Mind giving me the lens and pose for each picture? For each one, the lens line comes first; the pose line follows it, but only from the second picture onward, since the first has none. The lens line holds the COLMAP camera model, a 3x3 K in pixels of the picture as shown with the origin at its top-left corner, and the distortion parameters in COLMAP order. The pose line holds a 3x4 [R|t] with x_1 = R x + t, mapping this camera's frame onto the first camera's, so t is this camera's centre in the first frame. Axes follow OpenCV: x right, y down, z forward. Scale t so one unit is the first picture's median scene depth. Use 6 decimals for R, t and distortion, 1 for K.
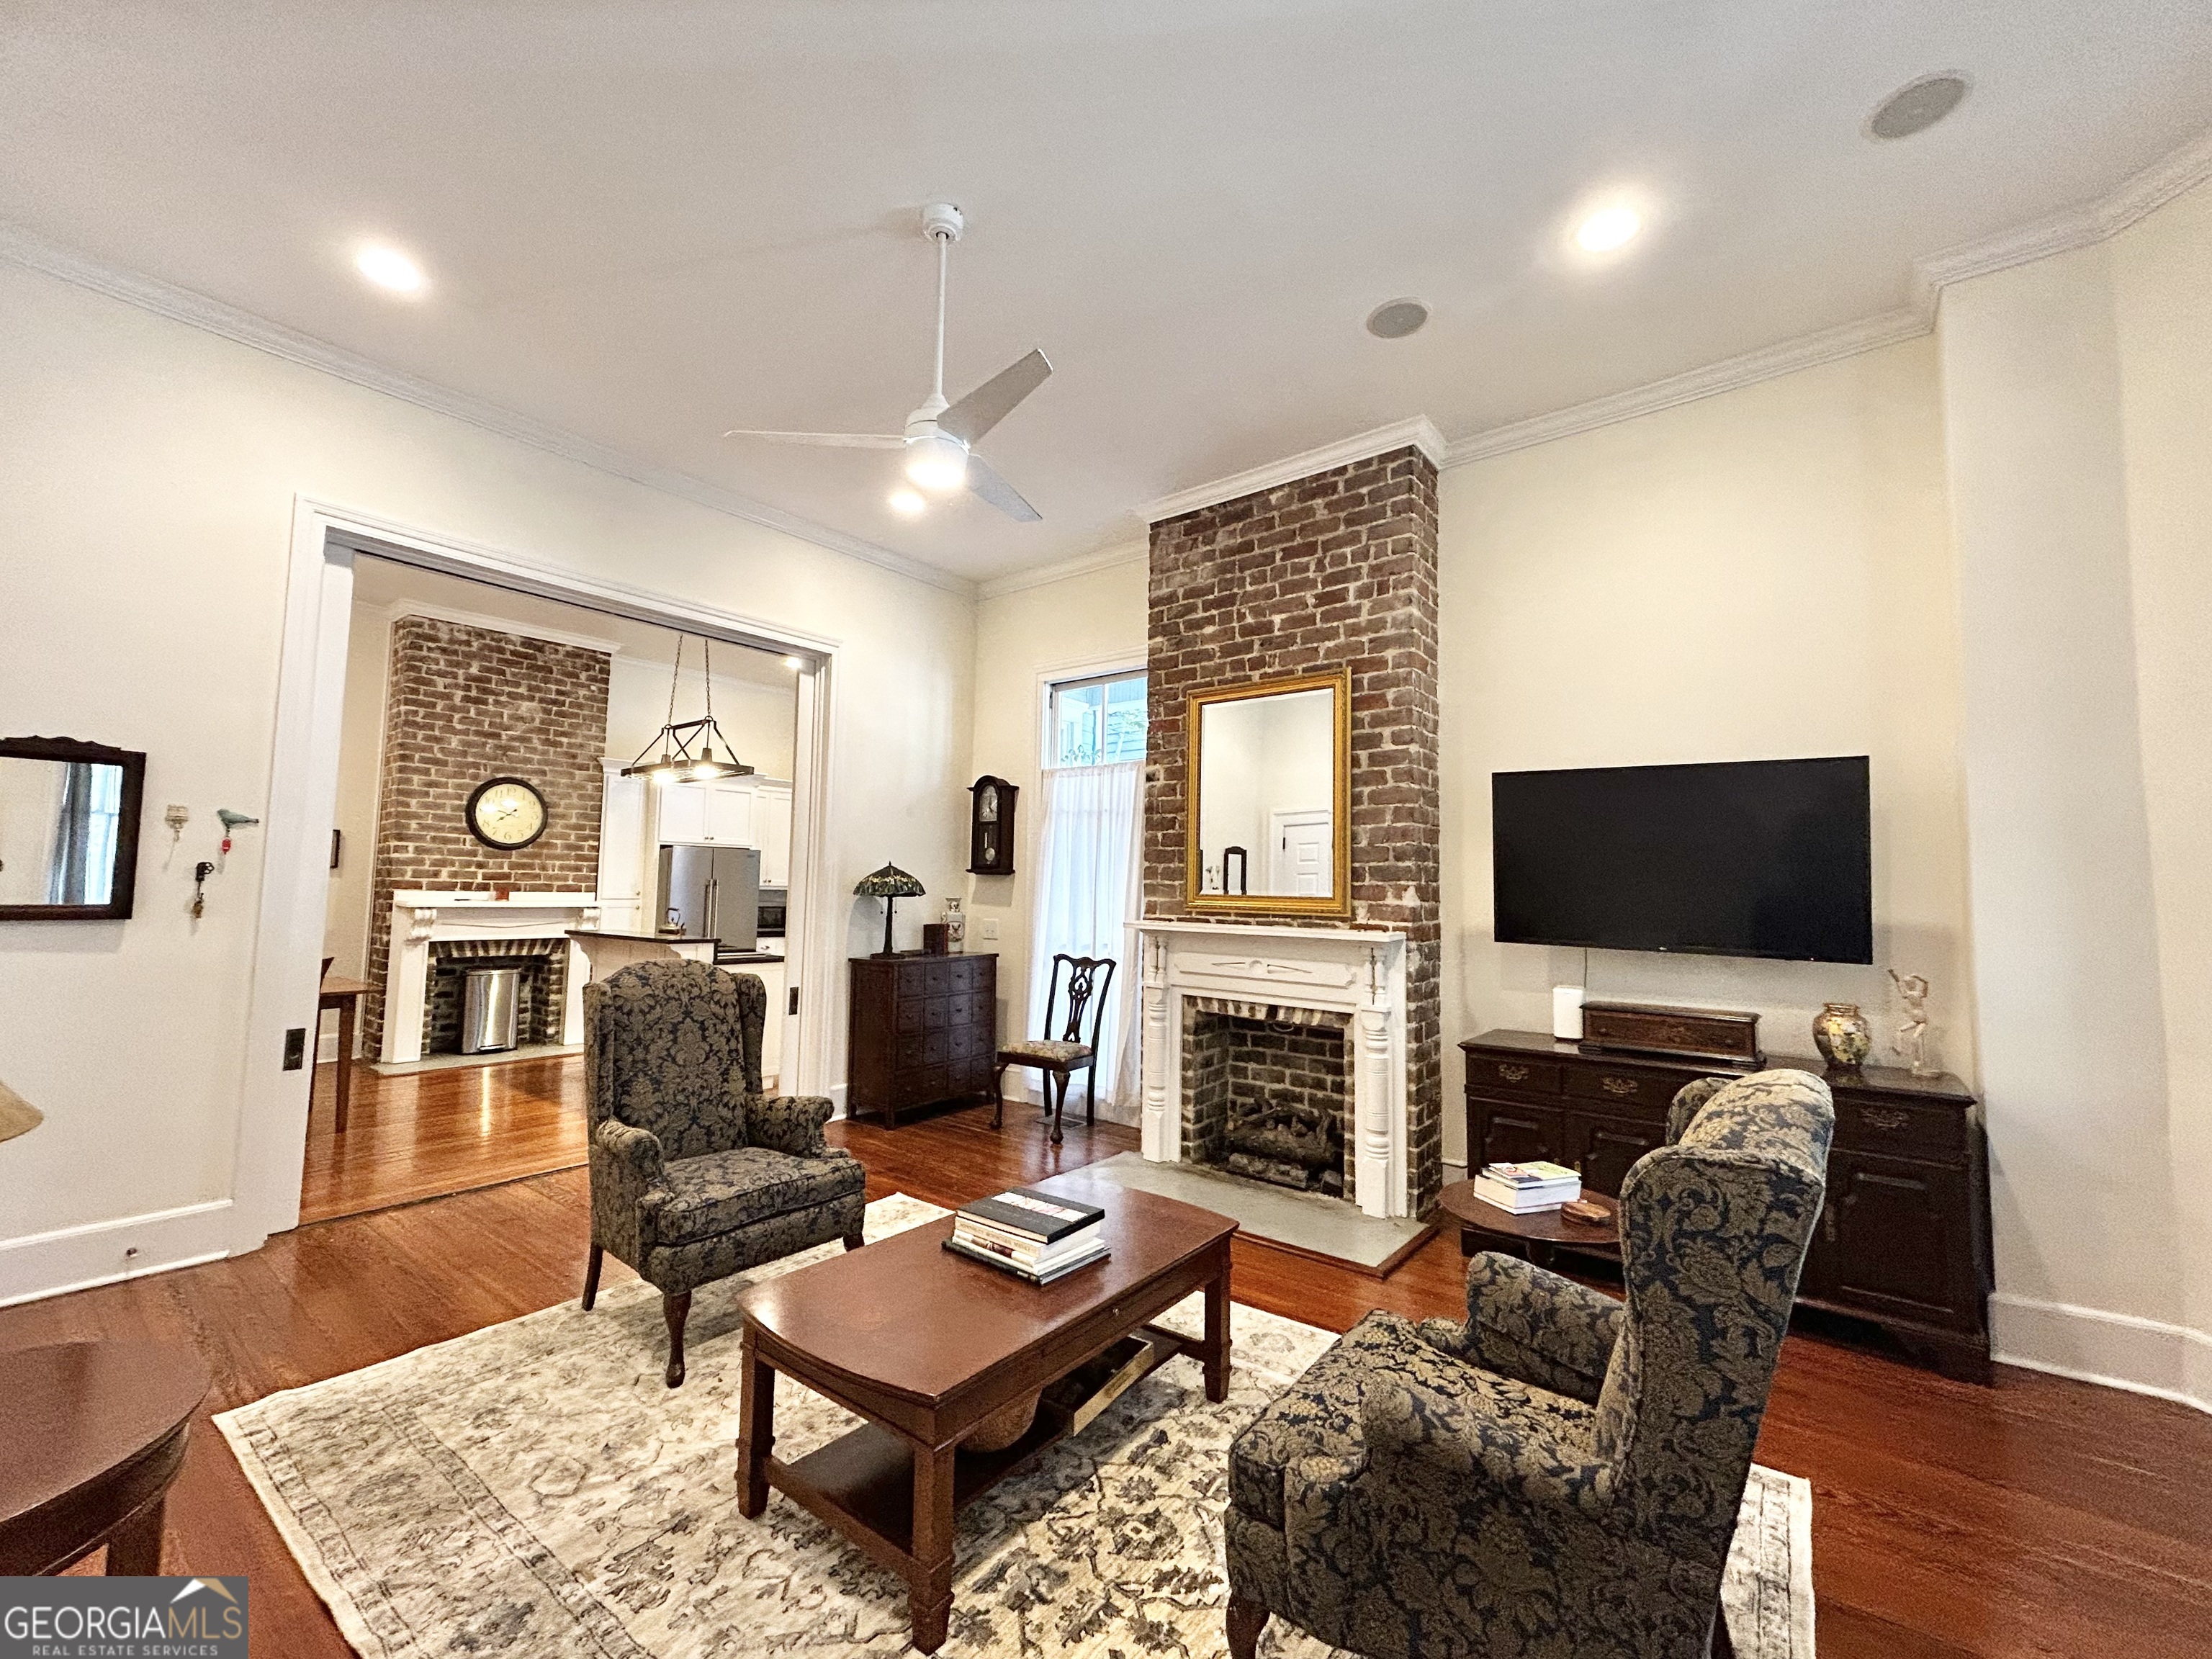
lens RADIAL K [[906.2, 0, 1095.2], [0, 906.2, 823.3], [0, 0, 1]] dist [-0.005100, 0.002080]
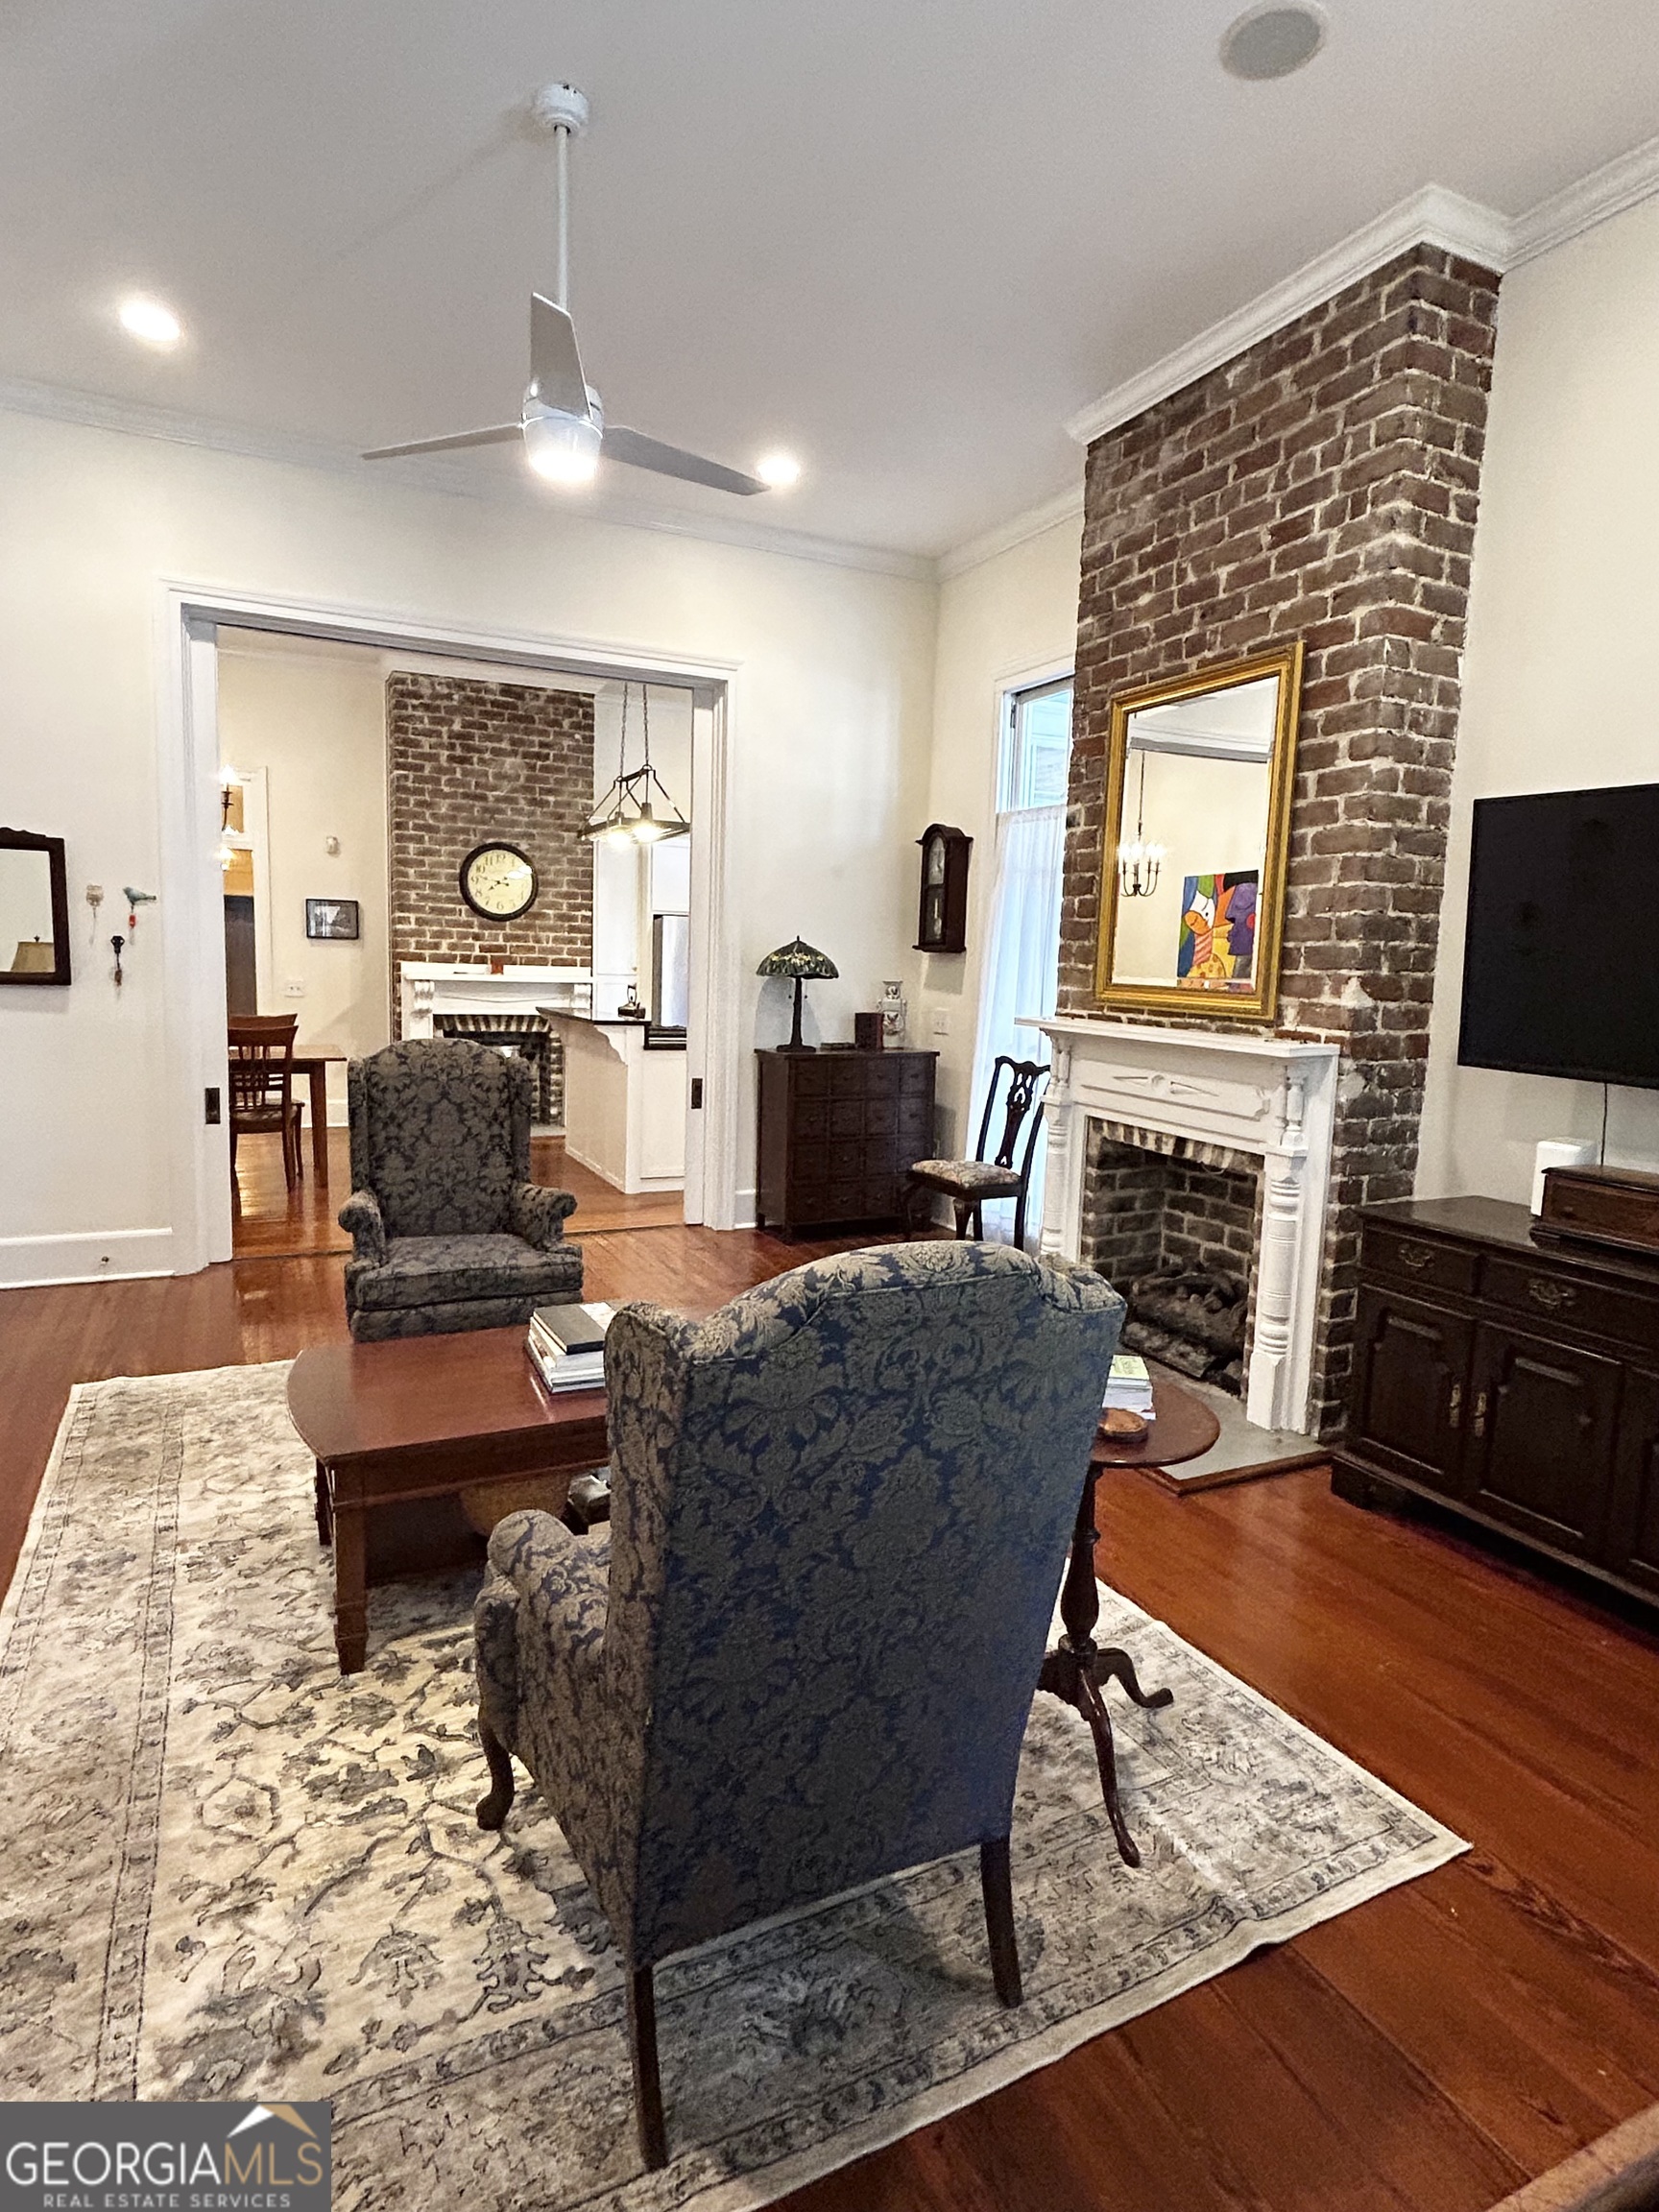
lens RADIAL K [[1175.5, 0, 833.3], [0, 1175.5, 1100.7], [0, 0, 1]] dist [-0.009957, 0.000791]
pose [[0.903585, 0.063648, -0.423655, 0.211976], [0.015380, 0.983445, 0.180552, -0.002165], [0.428133, -0.169660, 0.887647, 0.026694]]
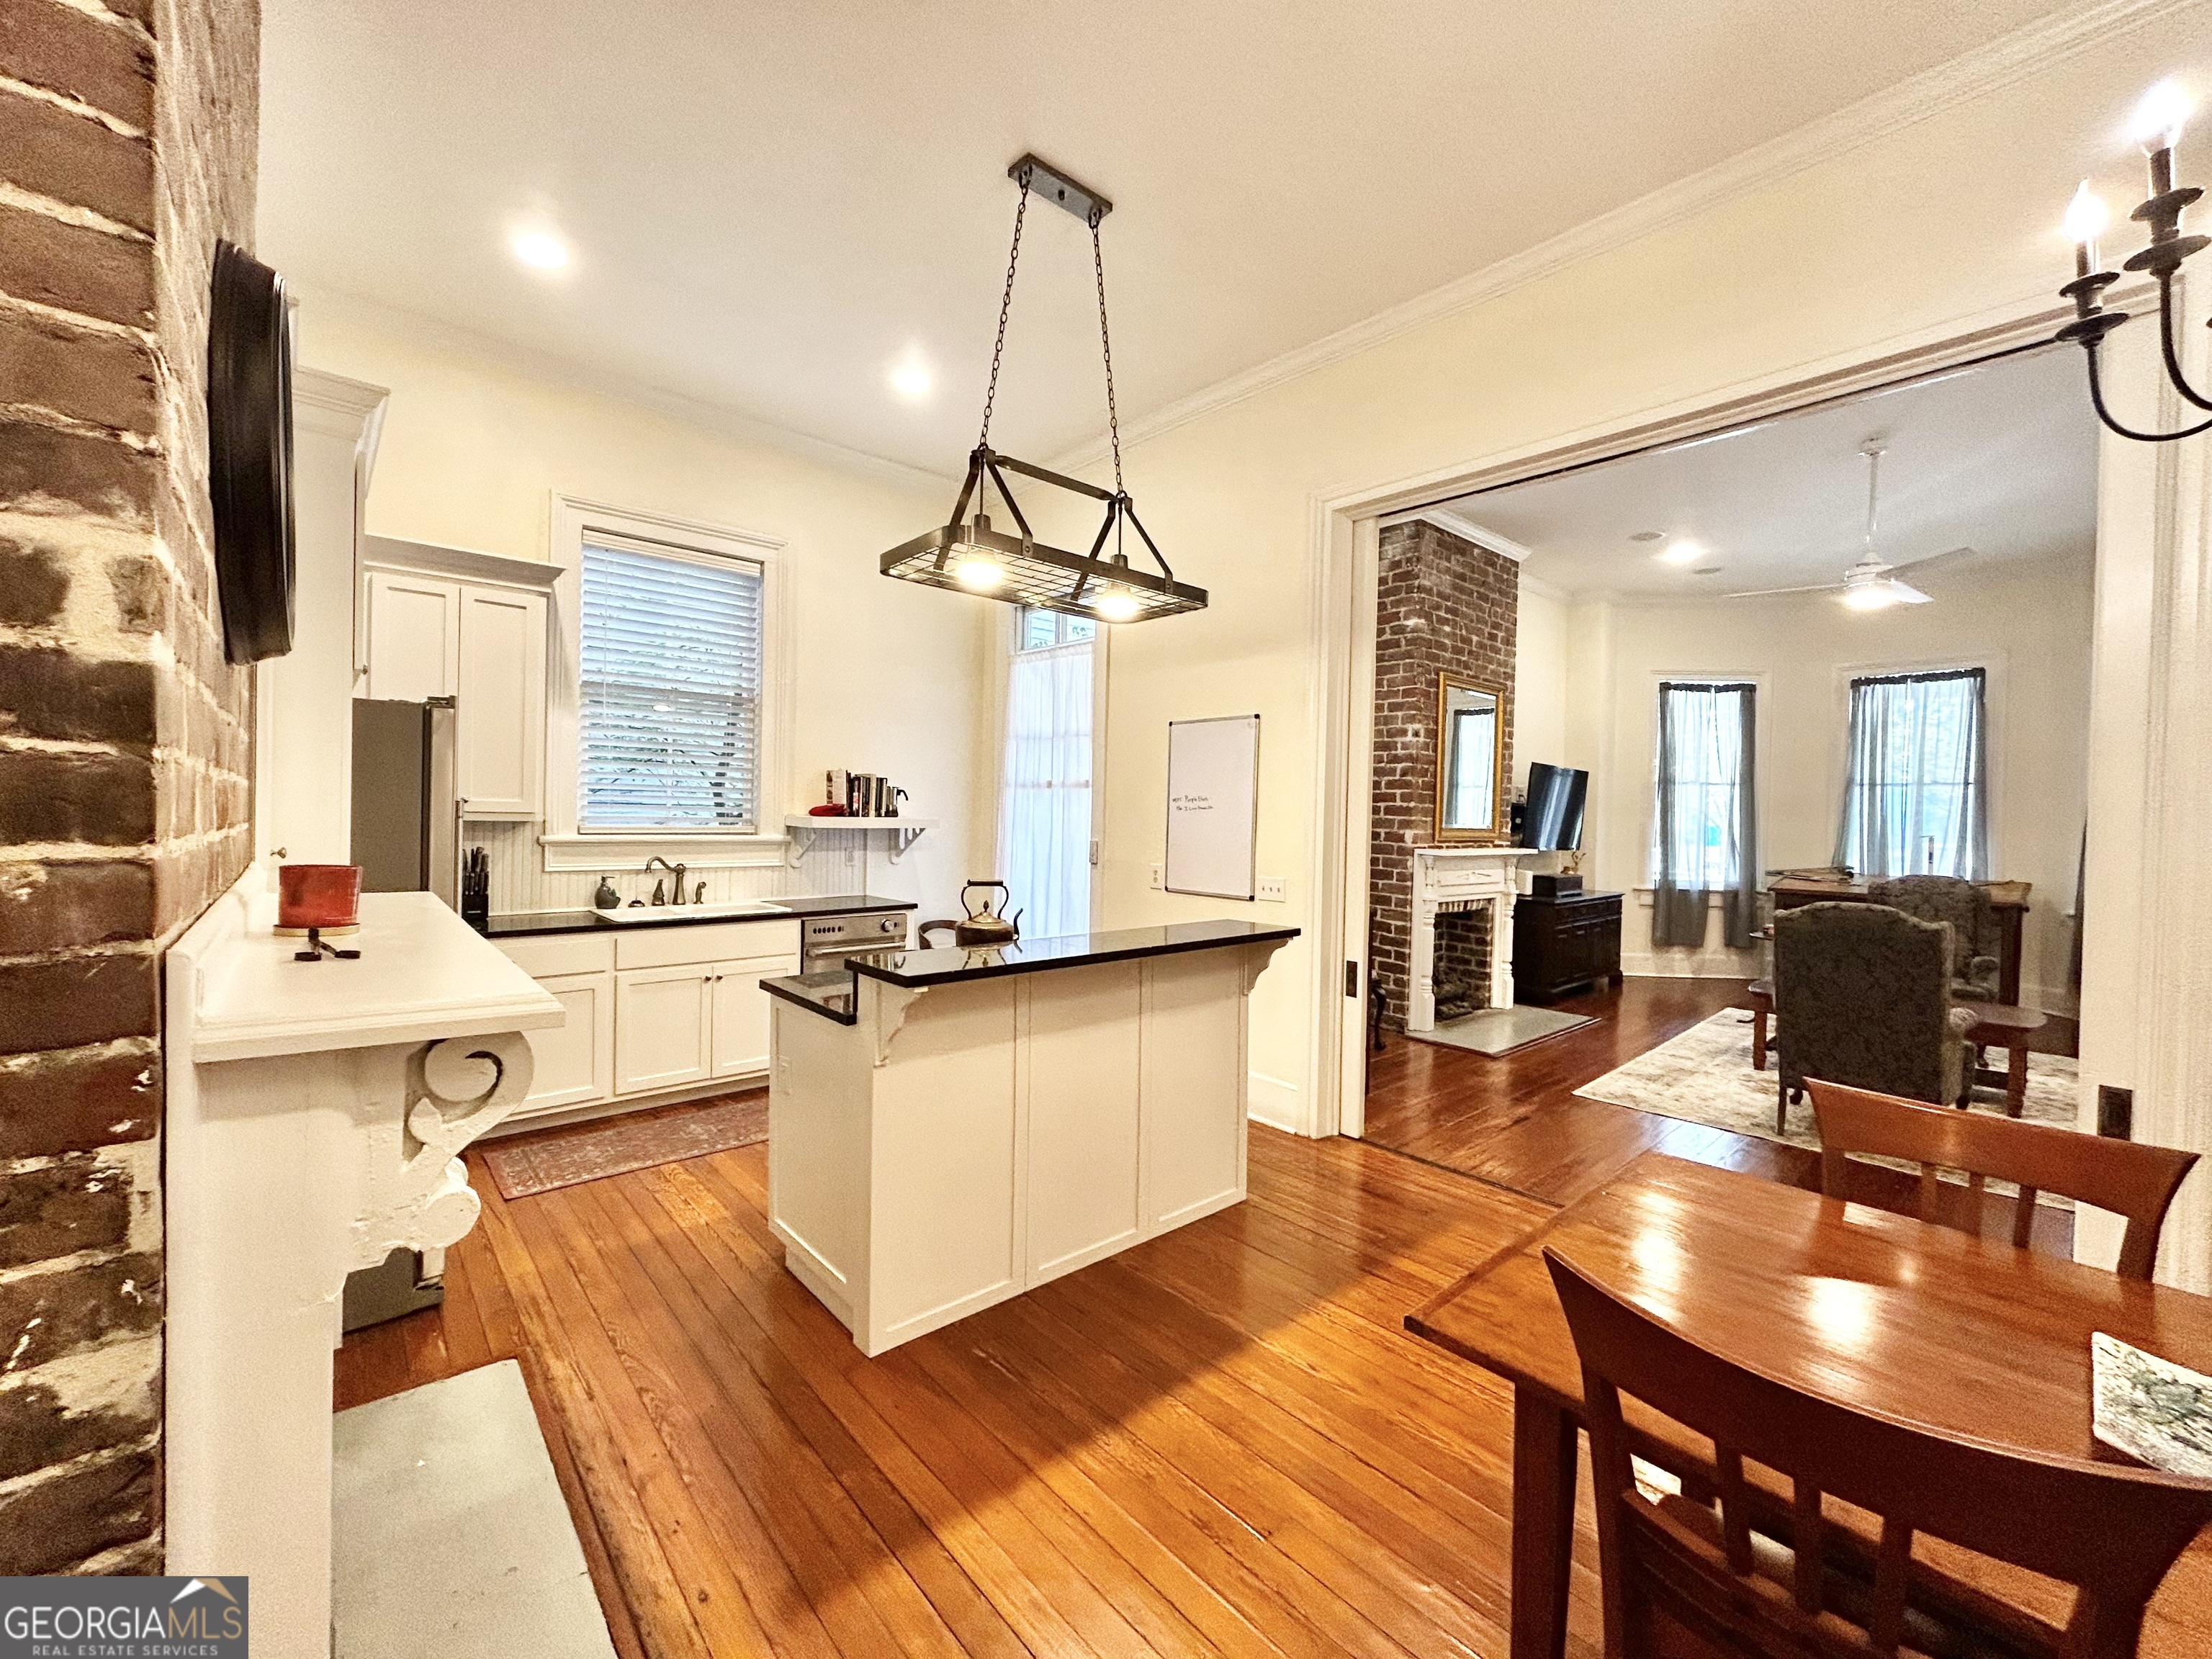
lens RADIAL K [[906.2, 0, 1083.1], [0, 906.2, 824.8], [0, 0, 1]] dist [-0.005100, 0.002080]
pose [[0.175378, -0.027663, 0.984112, -0.862214], [-0.090607, 0.994909, 0.044114, 0.041549], [-0.980323, -0.096904, 0.171979, 0.853048]]
